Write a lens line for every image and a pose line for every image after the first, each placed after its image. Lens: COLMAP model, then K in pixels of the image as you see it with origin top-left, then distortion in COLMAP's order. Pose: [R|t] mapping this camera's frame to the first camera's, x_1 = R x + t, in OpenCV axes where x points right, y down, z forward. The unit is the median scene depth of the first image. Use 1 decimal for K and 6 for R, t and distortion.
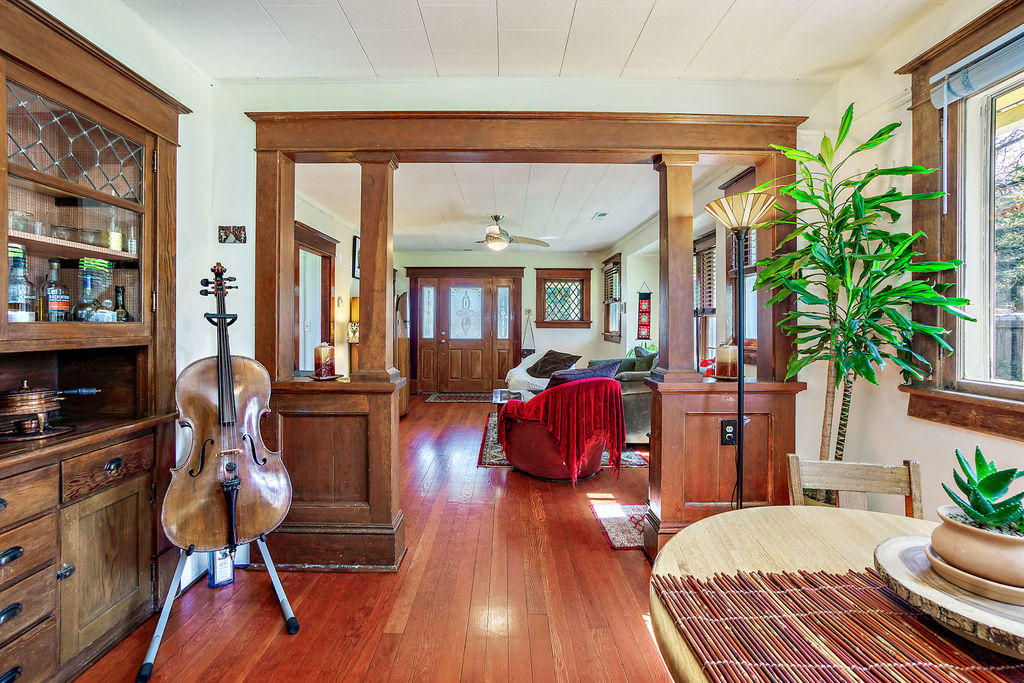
lens RADIAL K [[454.3, 0, 506.1], [0, 454.3, 326.4], [0, 0, 1]] dist [-0.041176, 0.018520]
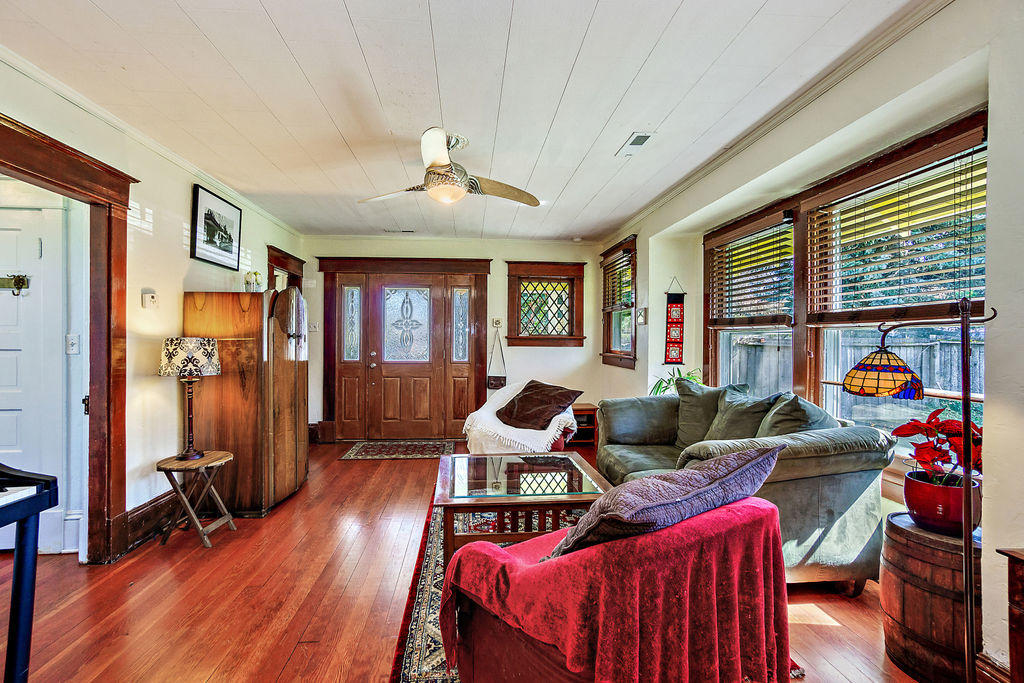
lens RADIAL K [[448.9, 0, 507.0], [0, 448.9, 338.5], [0, 0, 1]] dist [-0.051592, 0.021978]
pose [[0.996135, 0.001230, 0.087825, 0.005095], [-0.000426, 0.999958, -0.009167, -0.002471], [-0.087832, 0.009094, 0.996094, 0.375058]]
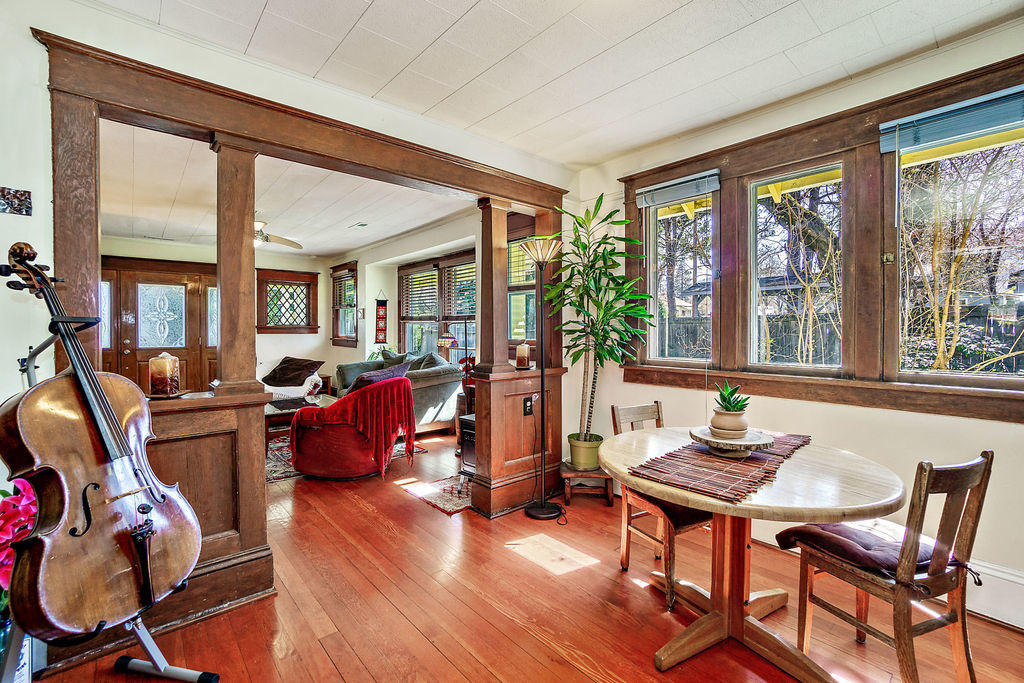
lens RADIAL K [[448.9, 0, 507.0], [0, 448.9, 338.5], [0, 0, 1]] dist [-0.051592, 0.021978]
pose [[0.756286, -0.016775, 0.654026, -0.166406], [0.006119, 0.999809, 0.018568, -0.000489], [-0.654213, -0.010041, 0.756244, -0.003514]]
